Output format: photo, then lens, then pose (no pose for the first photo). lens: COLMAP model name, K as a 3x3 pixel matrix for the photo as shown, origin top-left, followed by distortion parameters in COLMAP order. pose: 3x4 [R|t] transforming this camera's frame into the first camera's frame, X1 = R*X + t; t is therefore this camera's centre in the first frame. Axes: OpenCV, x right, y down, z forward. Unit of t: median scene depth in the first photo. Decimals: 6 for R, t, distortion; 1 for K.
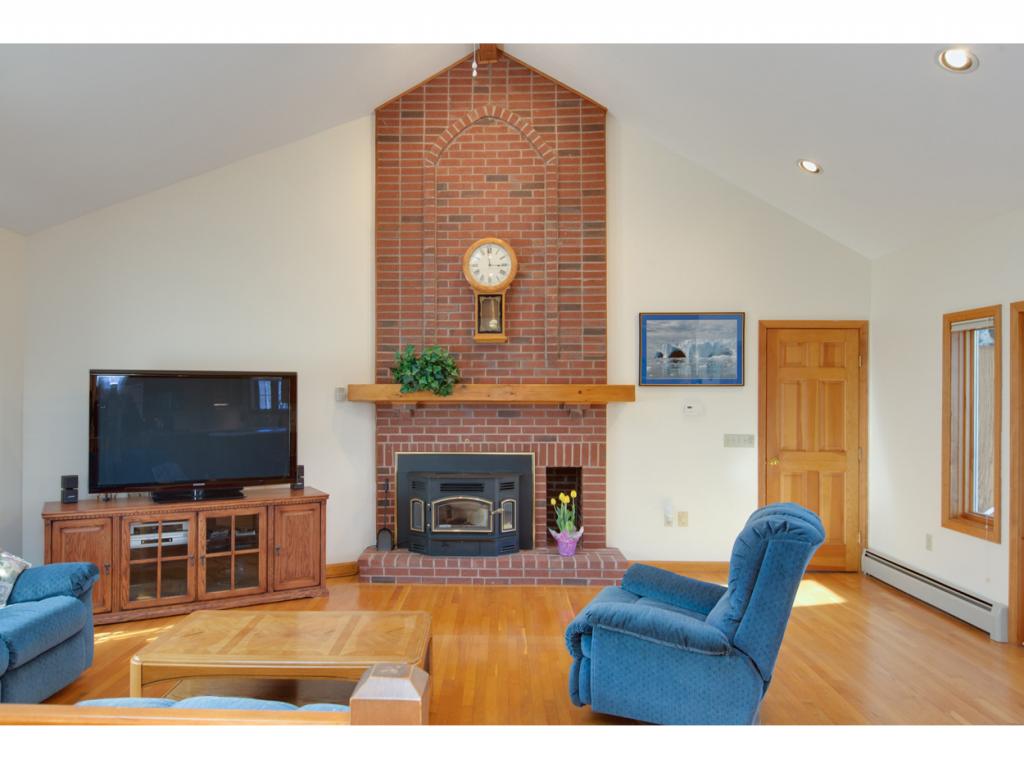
lens RADIAL K [[728.1, 0, 466.7], [0, 728.1, 383.6], [0, 0, 1]] dist [0.001242, 0.002220]
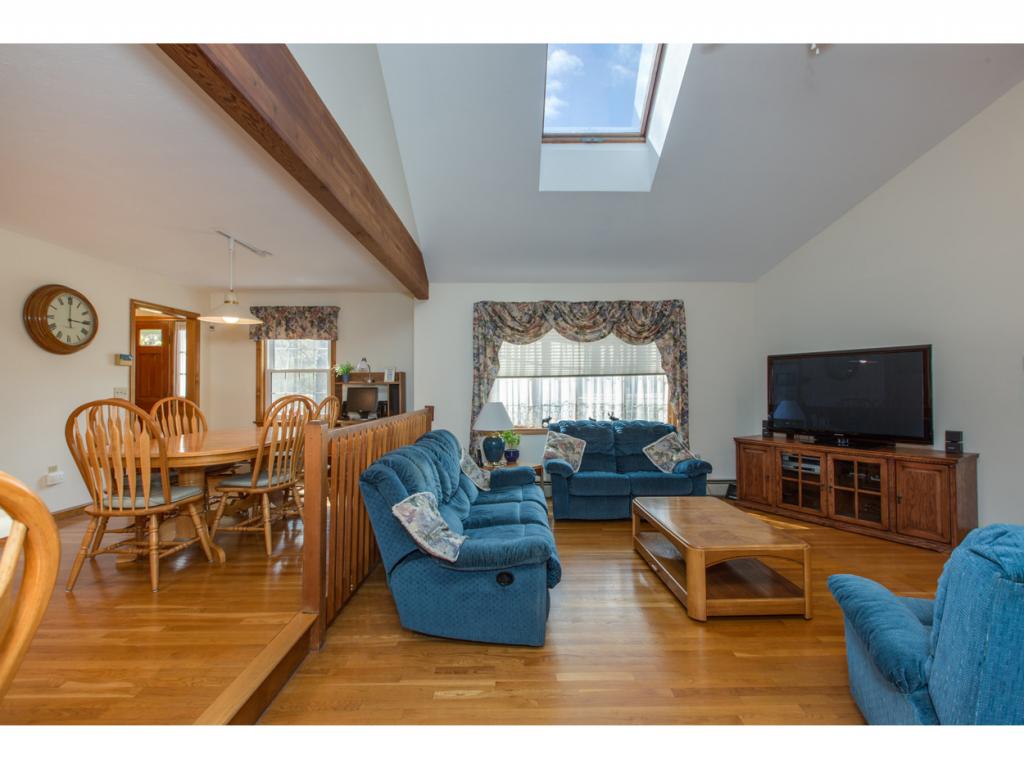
lens RADIAL K [[462.3, 0, 518.7], [0, 462.3, 382.2], [0, 0, 1]] dist [0.001355, 0.000798]
pose [[0.059646, -0.016511, -0.998083, 0.378748], [0.019149, 0.999698, -0.015393, 0.035661], [0.998036, -0.018194, 0.059944, 0.297625]]
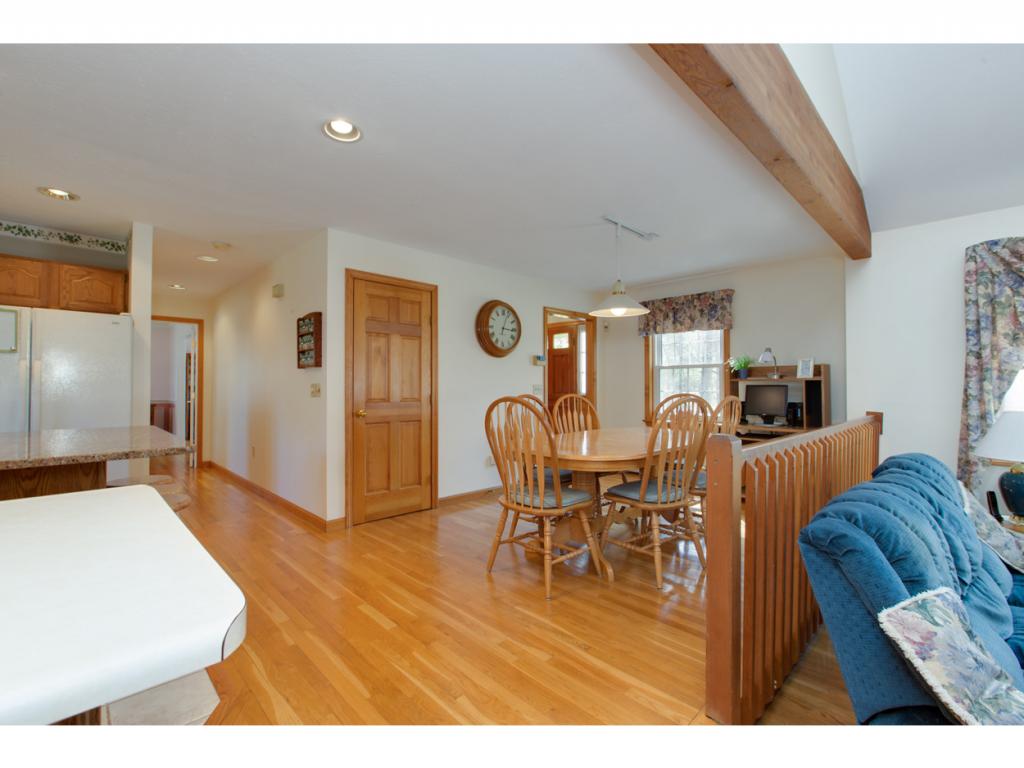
lens RADIAL K [[462.3, 0, 508.1], [0, 462.3, 379.0], [0, 0, 1]] dist [0.001355, 0.000798]
pose [[-0.679556, -0.015732, -0.733455, 0.254471], [0.009151, 0.999510, -0.029917, 0.034434], [0.733567, -0.027042, -0.679079, 0.239813]]
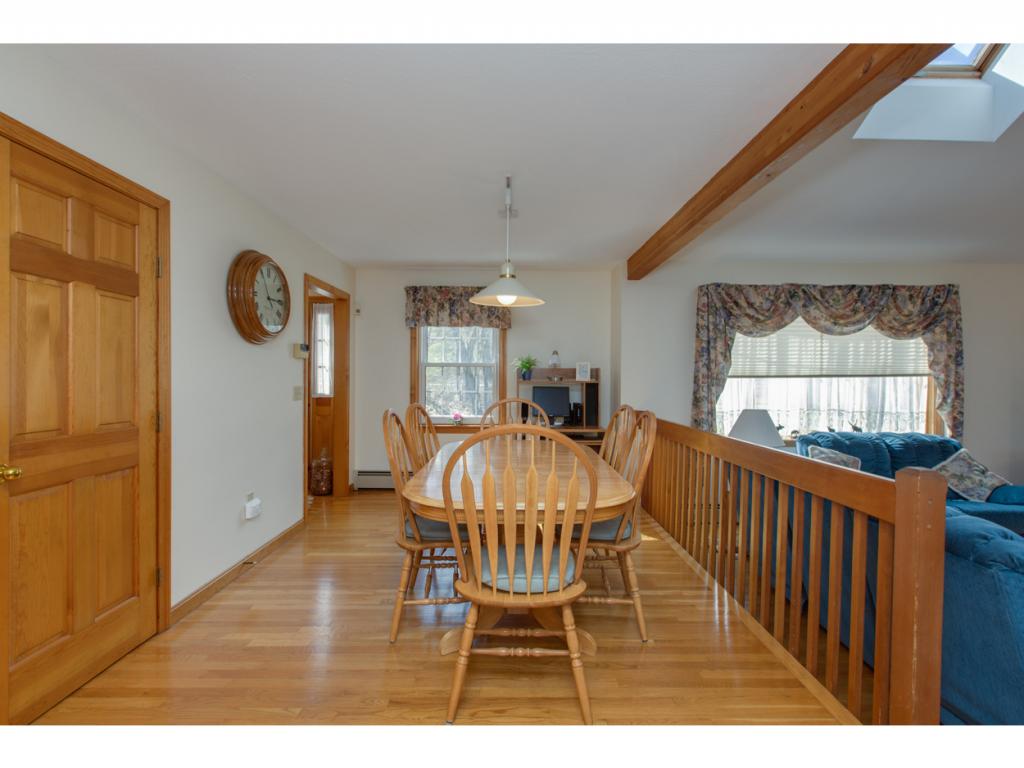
lens RADIAL K [[462.3, 0, 509.1], [0, 462.3, 381.4], [0, 0, 1]] dist [0.001355, 0.000798]
pose [[0.064879, 0.007890, -0.997862, 0.193802], [0.006043, 0.999947, 0.008299, 0.011154], [0.997875, -0.006568, 0.064828, -0.074322]]
